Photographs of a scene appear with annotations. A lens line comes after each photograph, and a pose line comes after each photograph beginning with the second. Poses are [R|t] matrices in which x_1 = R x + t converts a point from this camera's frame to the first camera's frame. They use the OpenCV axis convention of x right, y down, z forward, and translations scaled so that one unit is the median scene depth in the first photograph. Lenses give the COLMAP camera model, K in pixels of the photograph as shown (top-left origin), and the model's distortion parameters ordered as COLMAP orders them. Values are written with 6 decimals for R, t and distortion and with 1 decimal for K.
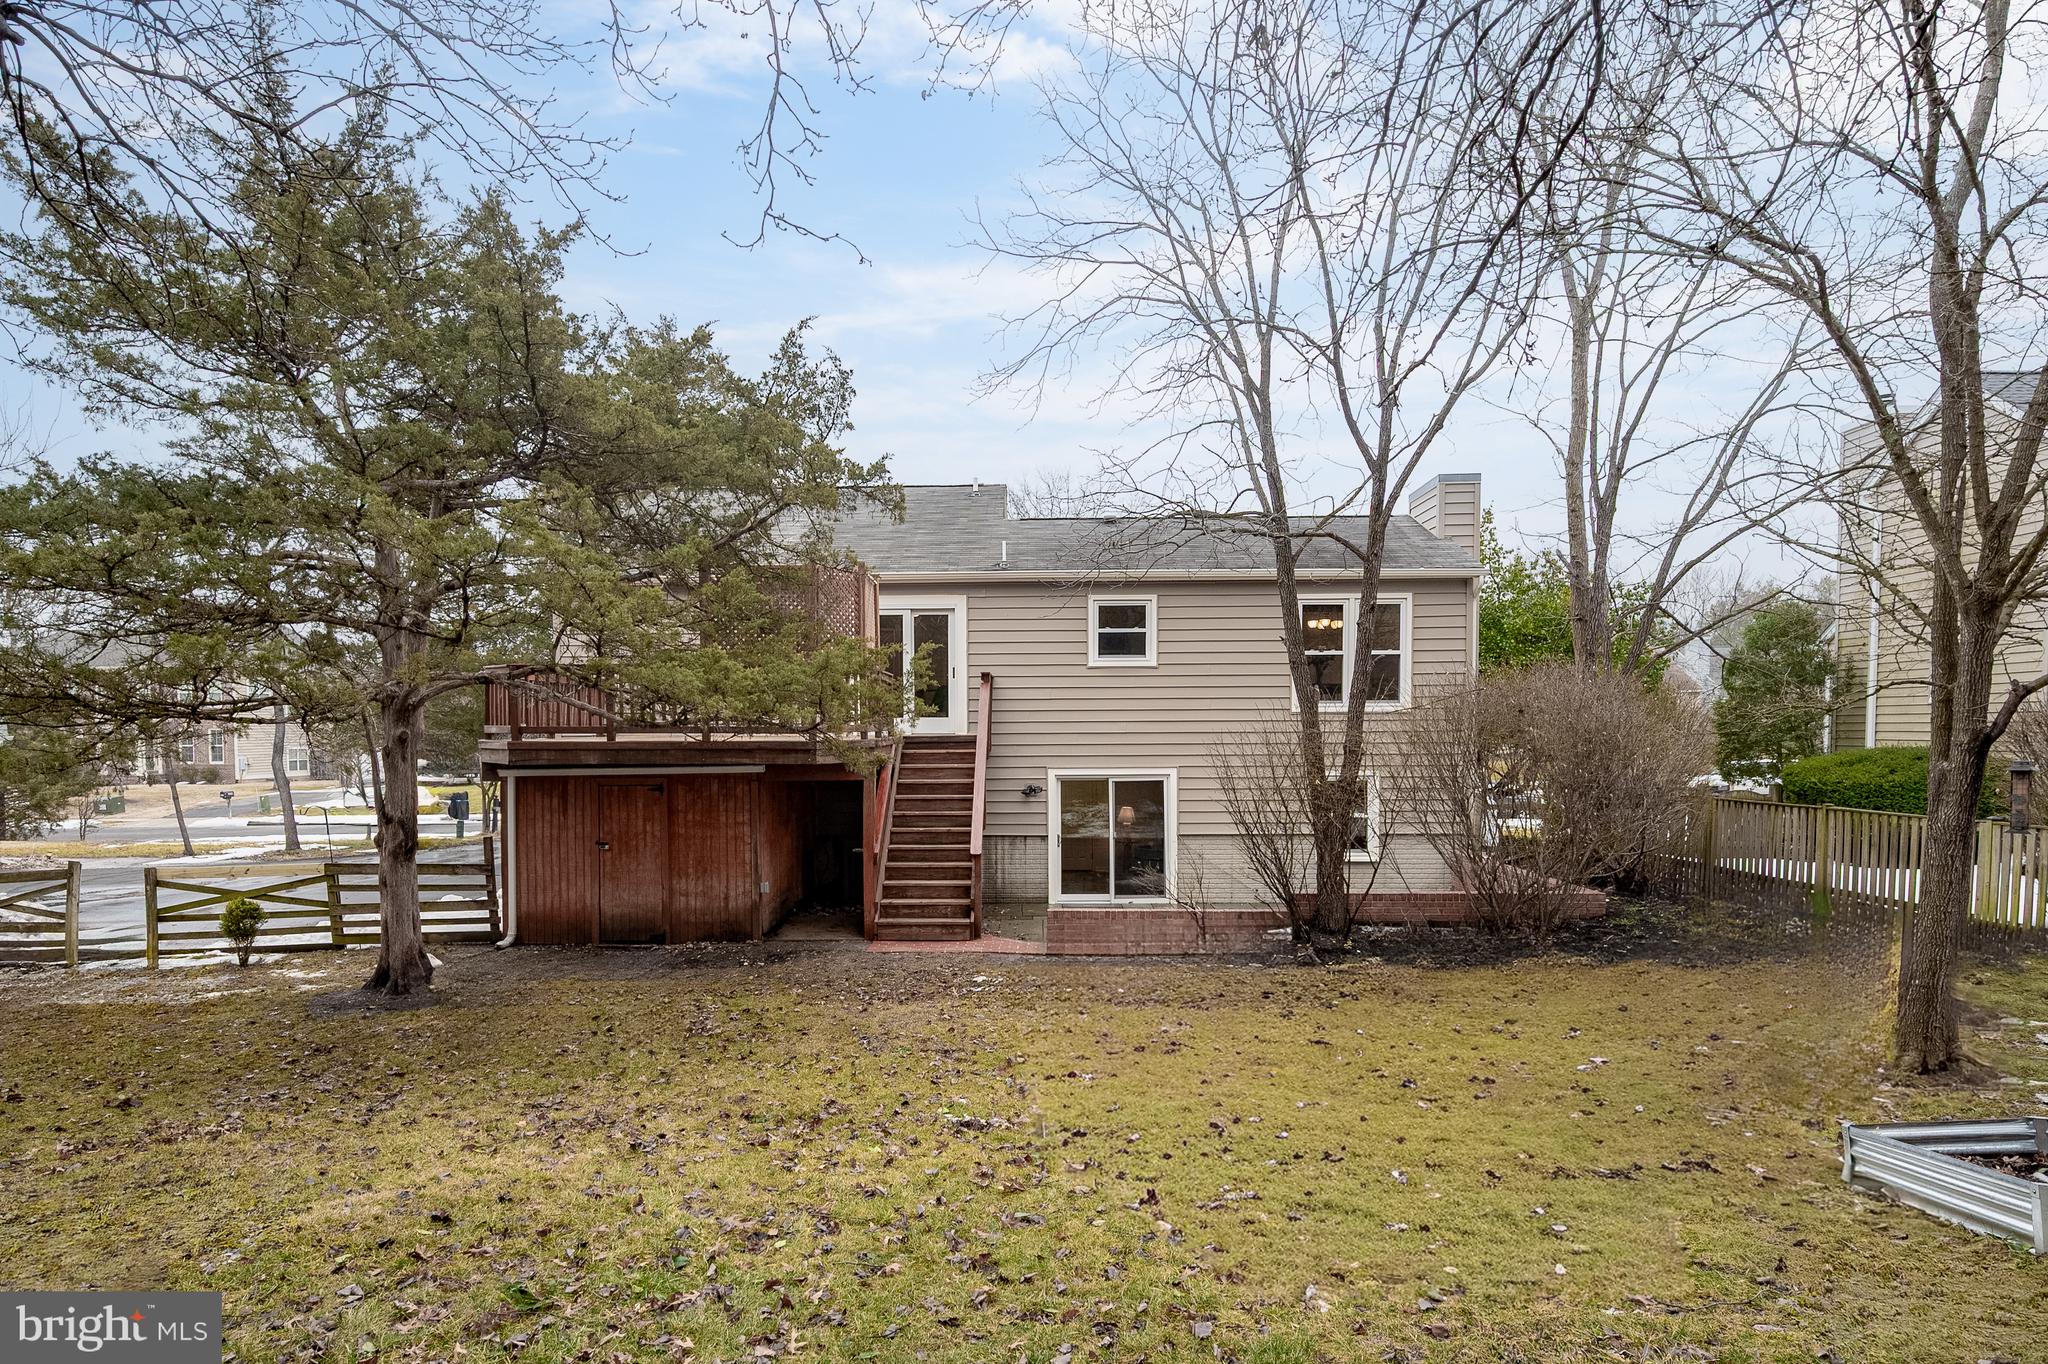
lens RADIAL K [[1216.1, 0, 1026.4], [0, 1216.1, 737.4], [0, 0, 1]] dist [0.018137, 0.000376]
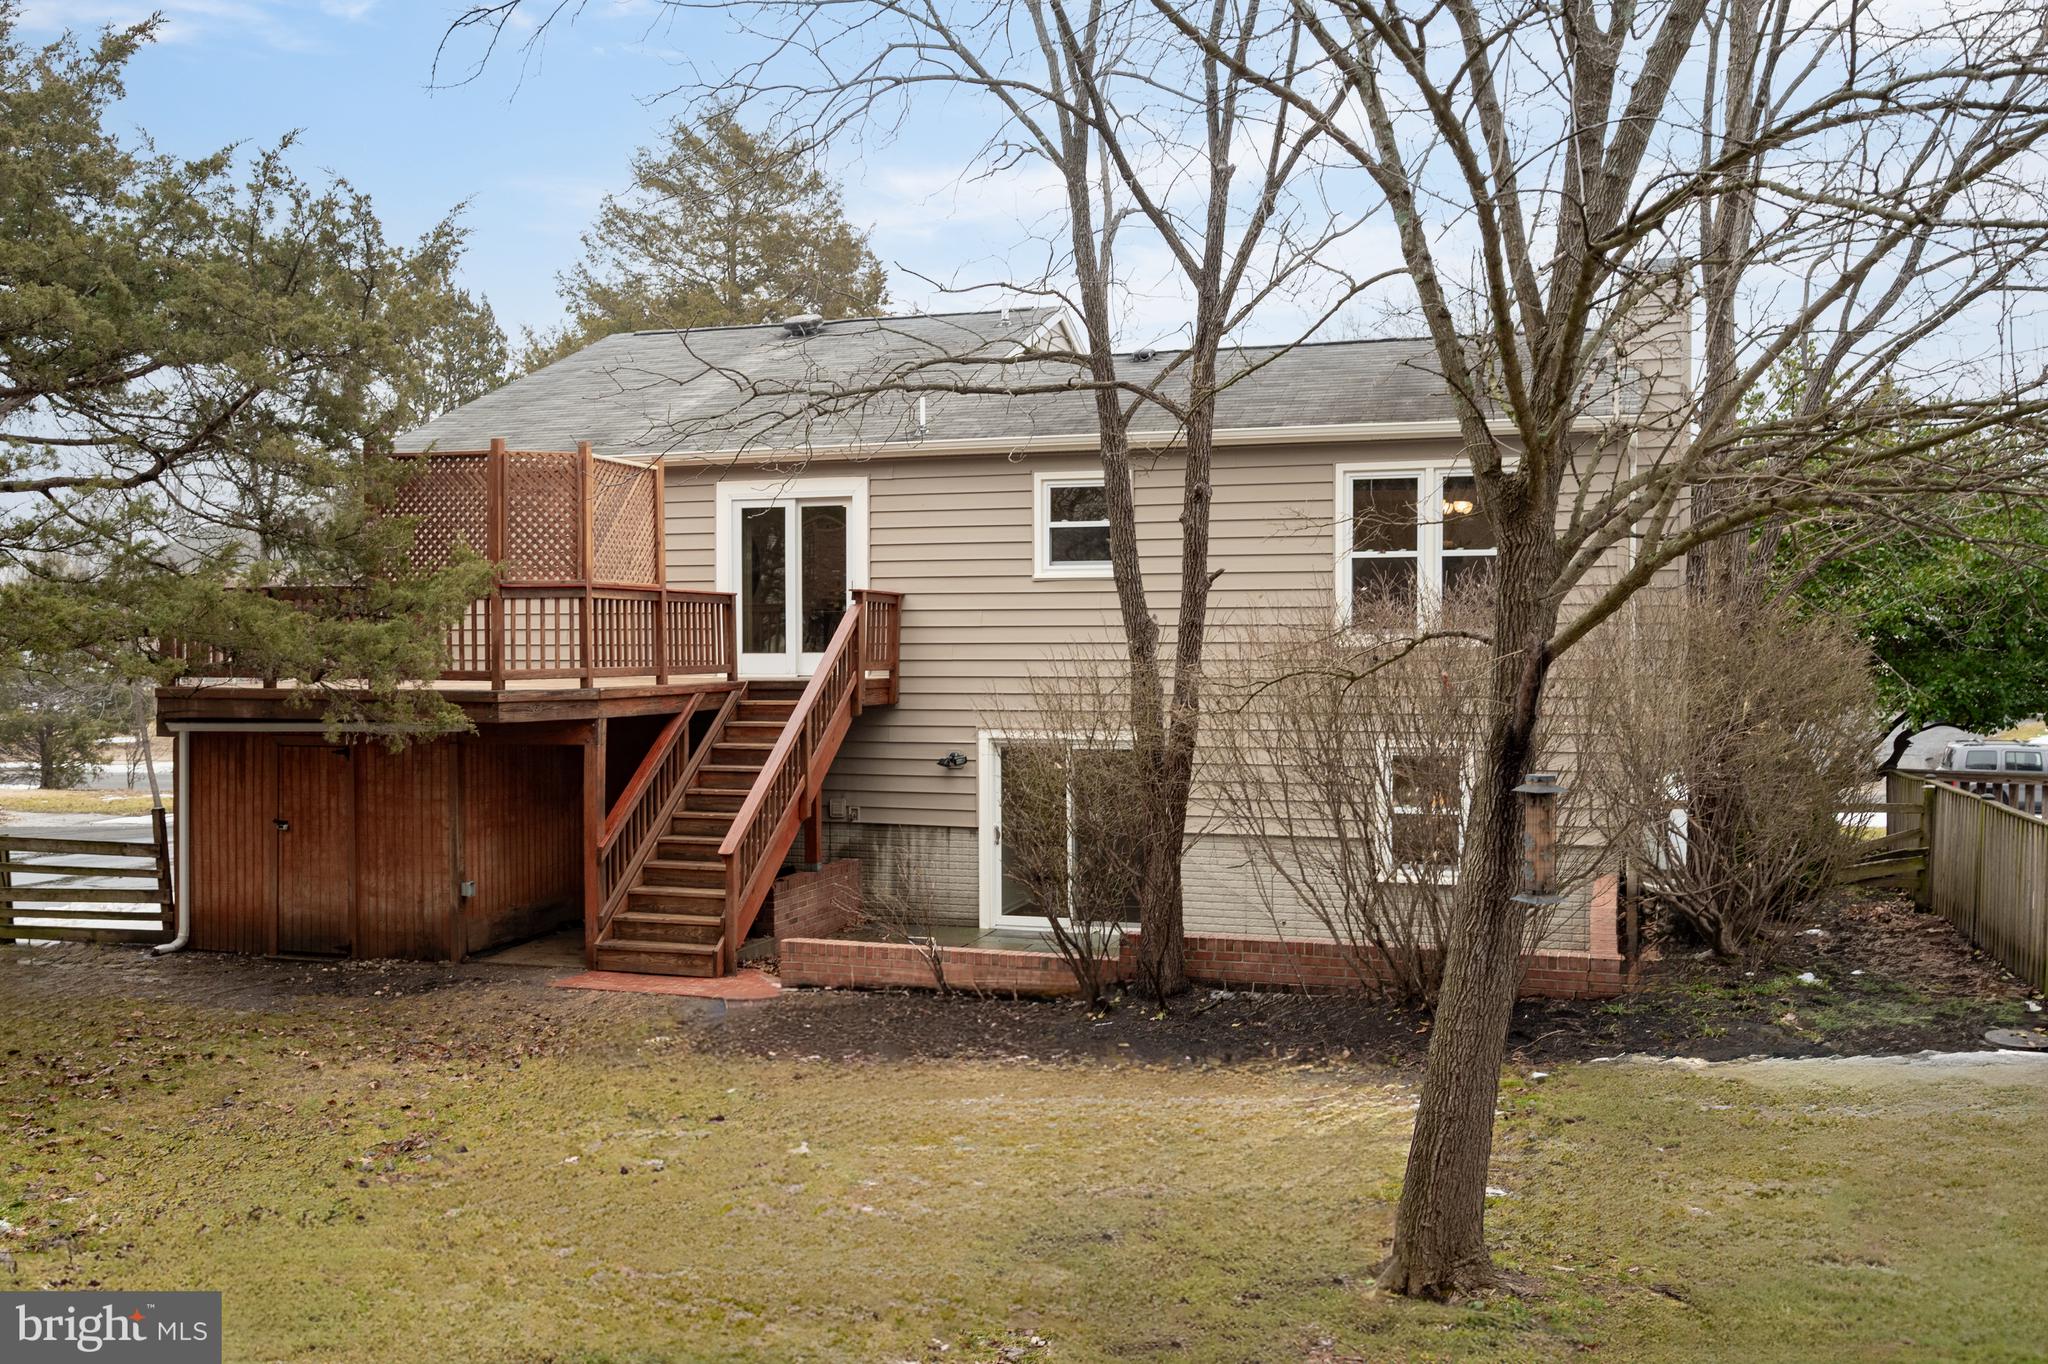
lens RADIAL K [[1755.2, 0, 1024.0], [0, 1755.2, 675.4], [0, 0, 1]] dist [0.011439, 0.000695]
pose [[0.962682, 0.008597, -0.270497, 0.386133], [-0.006918, 0.999950, 0.007159, -0.014545], [0.270545, -0.005020, 0.962694, 0.076658]]
